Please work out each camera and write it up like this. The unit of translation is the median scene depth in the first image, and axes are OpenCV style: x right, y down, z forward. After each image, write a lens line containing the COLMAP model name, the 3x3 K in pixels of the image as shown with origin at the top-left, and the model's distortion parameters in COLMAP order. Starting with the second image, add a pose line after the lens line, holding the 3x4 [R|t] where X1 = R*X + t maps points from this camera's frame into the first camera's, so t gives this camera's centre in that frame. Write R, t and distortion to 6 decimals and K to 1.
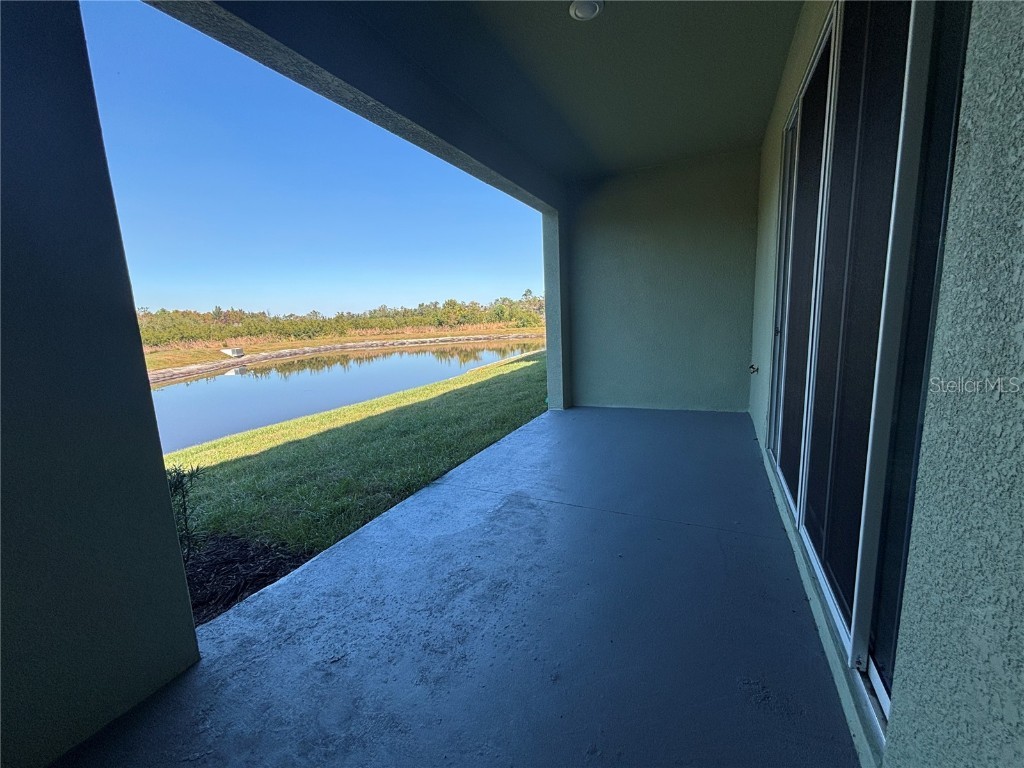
lens RADIAL K [[413.5, 0, 513.8], [0, 413.5, 383.6], [0, 0, 1]] dist [-0.001959, -0.000095]
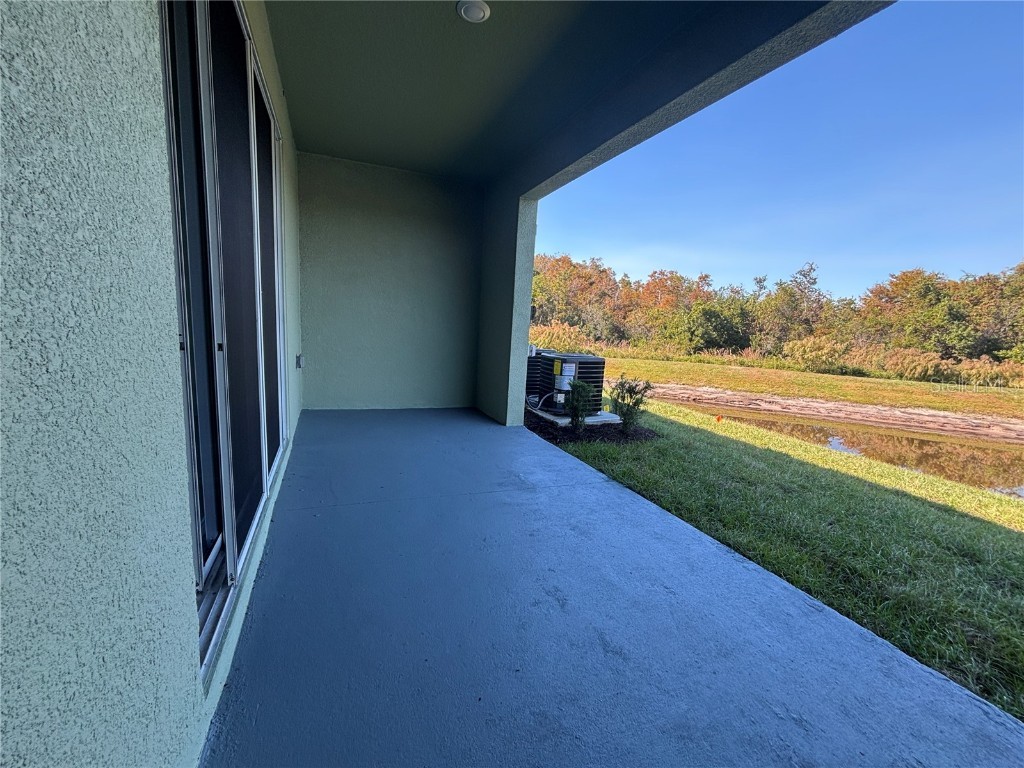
lens RADIAL K [[413.5, 0, 513.1], [0, 413.5, 382.7], [0, 0, 1]] dist [-0.001959, -0.000095]
pose [[-0.664432, 0.116204, -0.738259, 0.784071], [-0.142678, 0.949945, 0.277934, -0.265201], [0.733603, 0.290001, -0.614595, 1.580449]]
